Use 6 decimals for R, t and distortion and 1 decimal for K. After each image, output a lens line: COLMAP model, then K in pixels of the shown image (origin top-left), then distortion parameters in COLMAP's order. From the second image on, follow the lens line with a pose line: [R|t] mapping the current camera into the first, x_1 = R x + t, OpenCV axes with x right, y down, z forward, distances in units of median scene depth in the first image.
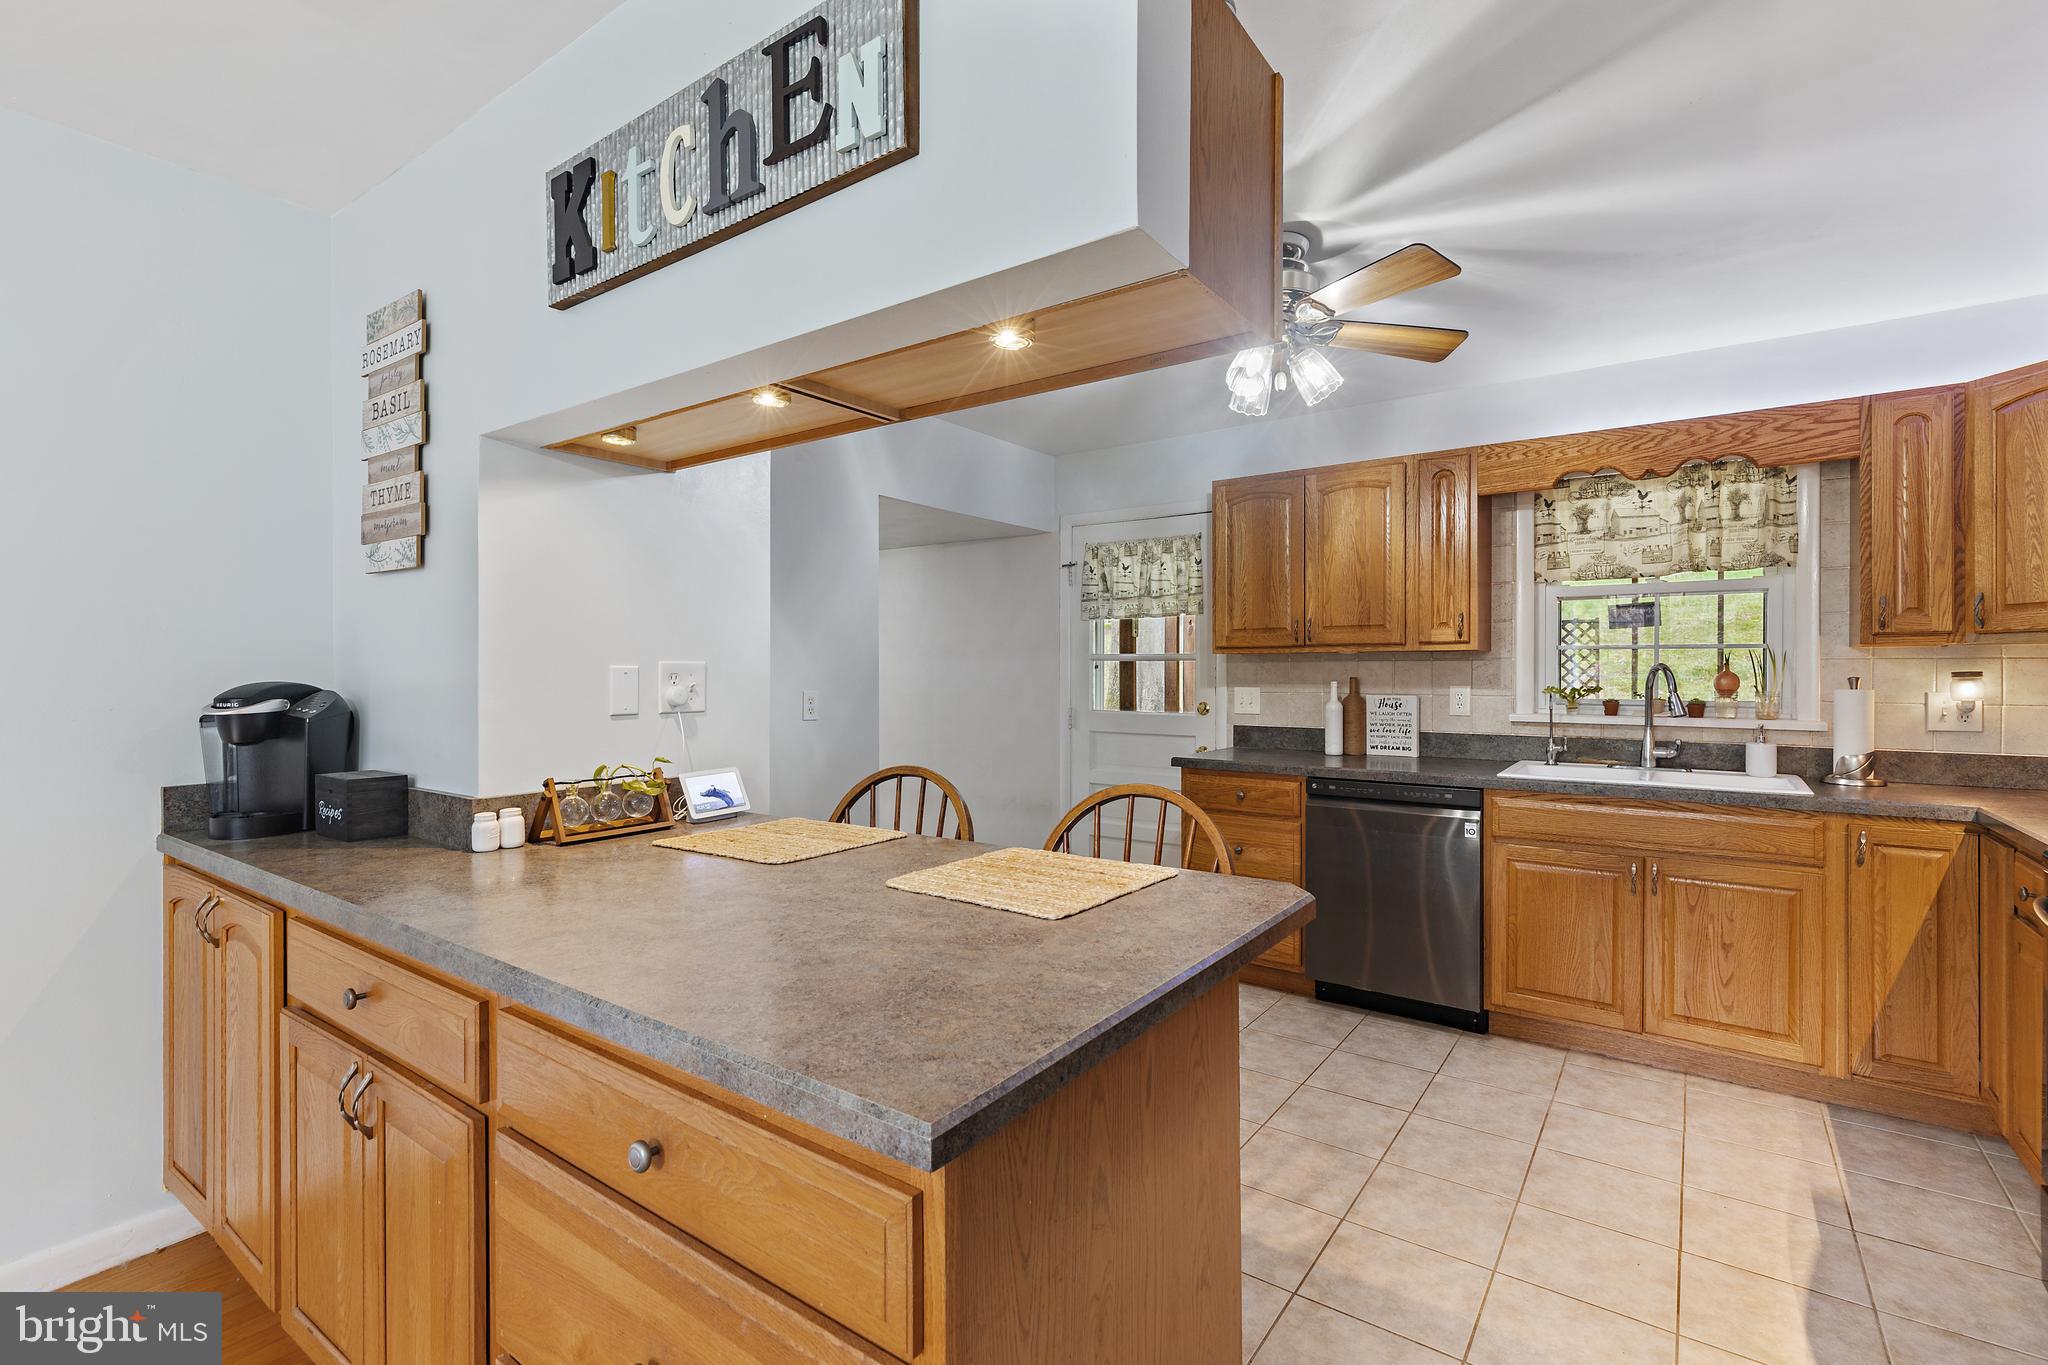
lens RADIAL K [[924.0, 0, 1029.5], [0, 924.0, 674.9], [0, 0, 1]] dist [0.003778, -0.001103]
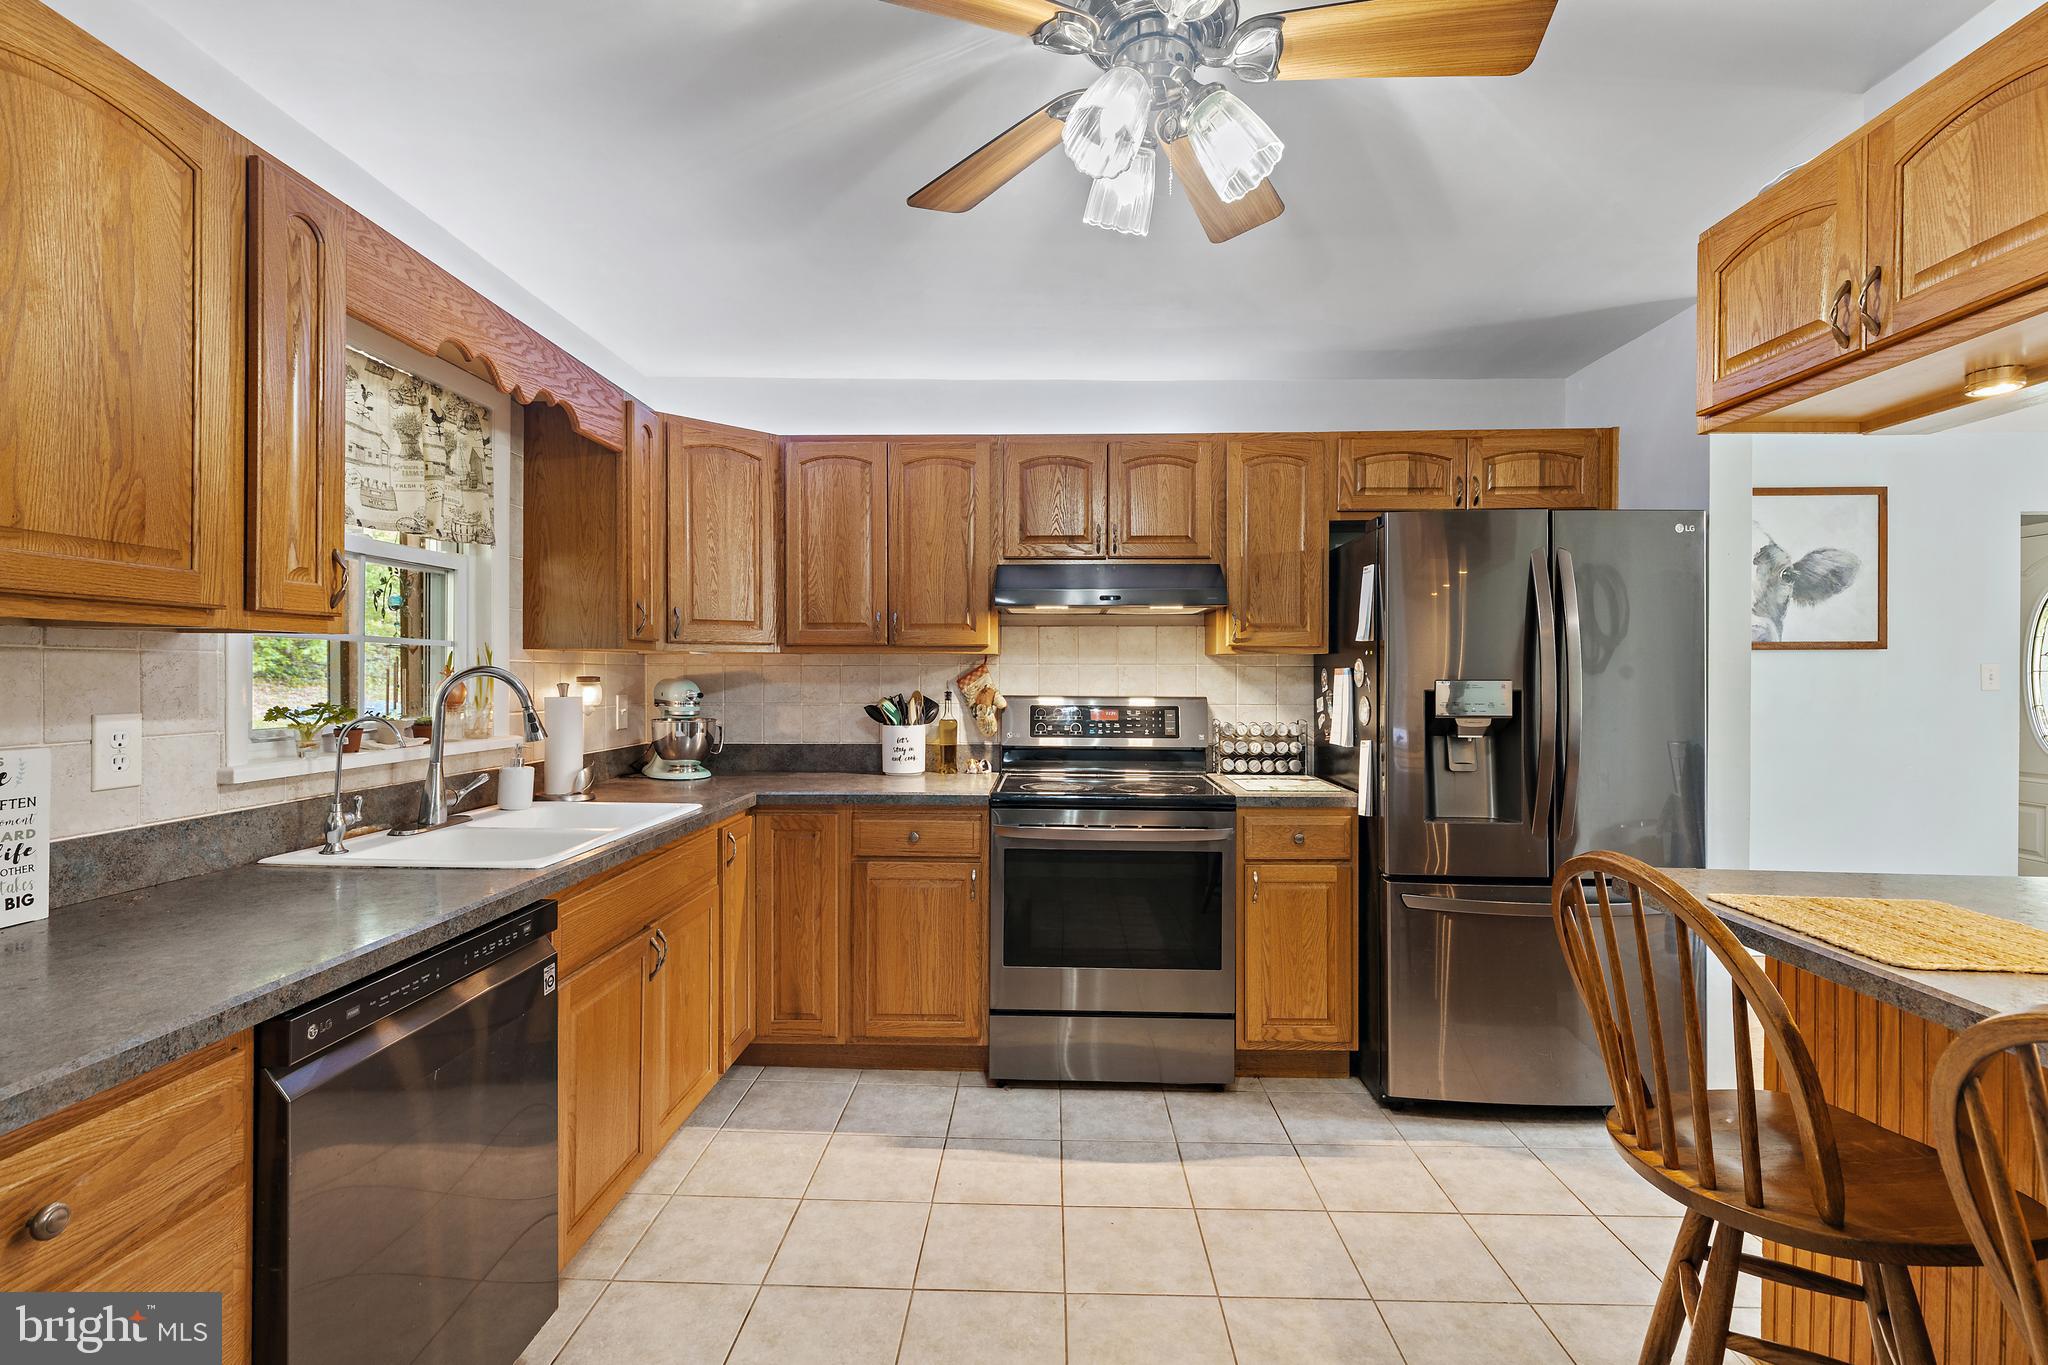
lens RADIAL K [[924.0, 0, 1029.5], [0, 924.0, 674.9], [0, 0, 1]] dist [0.003778, -0.001103]
pose [[-0.565788, -0.004146, 0.824540, -0.130946], [-0.001320, 0.999991, 0.004123, -0.010560], [-0.824550, 0.001244, -0.565788, 1.198889]]
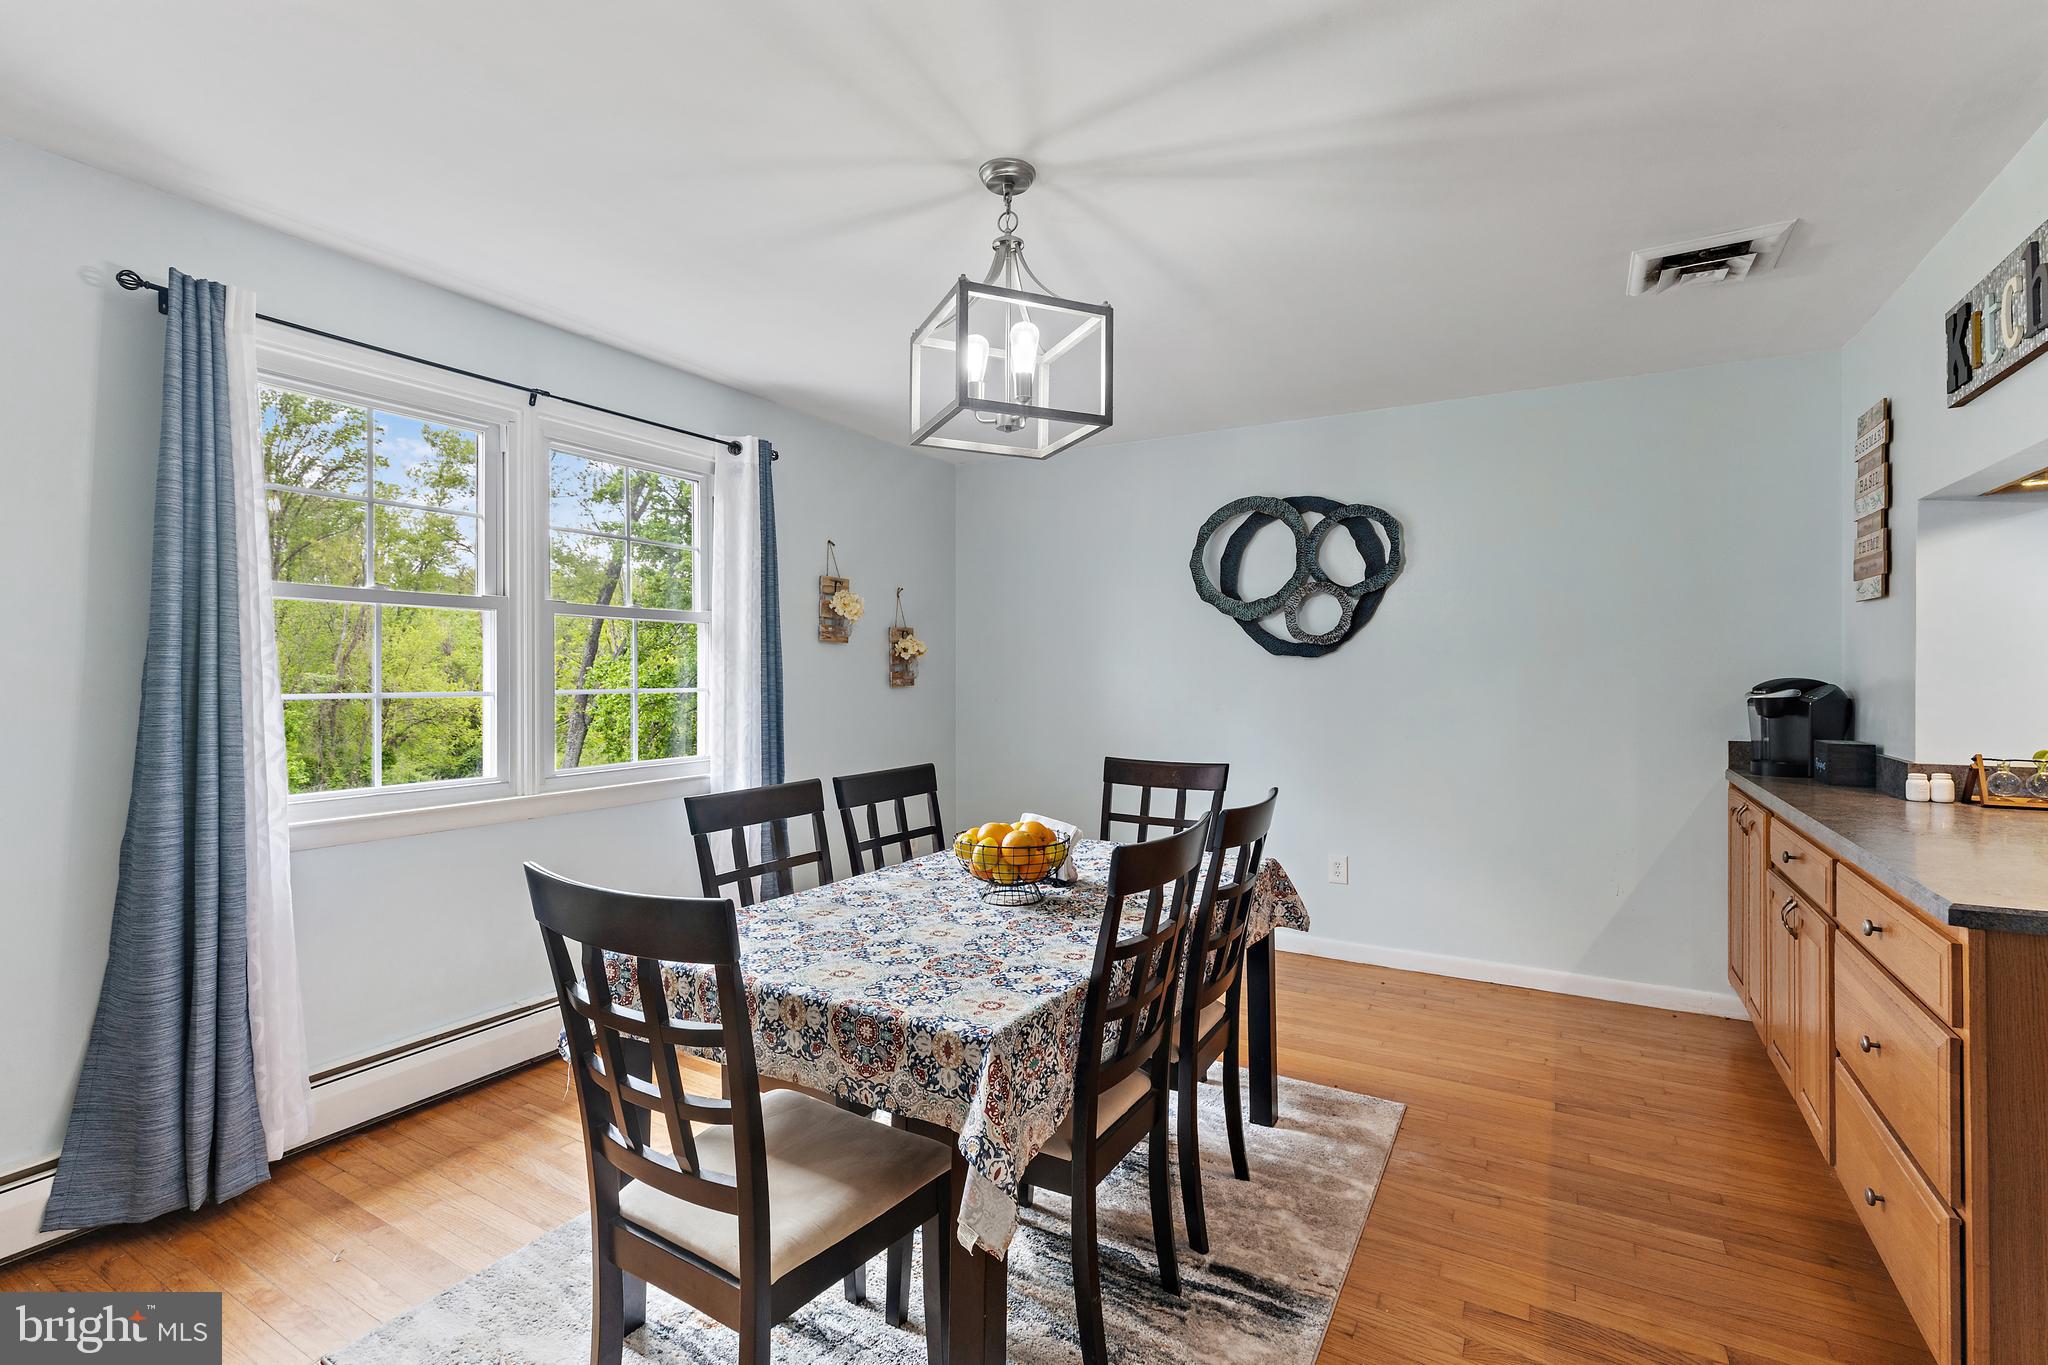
lens RADIAL K [[924.0, 0, 1029.5], [0, 924.0, 674.9], [0, 0, 1]] dist [0.003778, -0.001103]
pose [[0.098856, 0.003853, -0.995094, 0.429923], [-0.001781, 0.999992, 0.003695, -0.000901], [0.995100, 0.001407, 0.098862, -0.299293]]
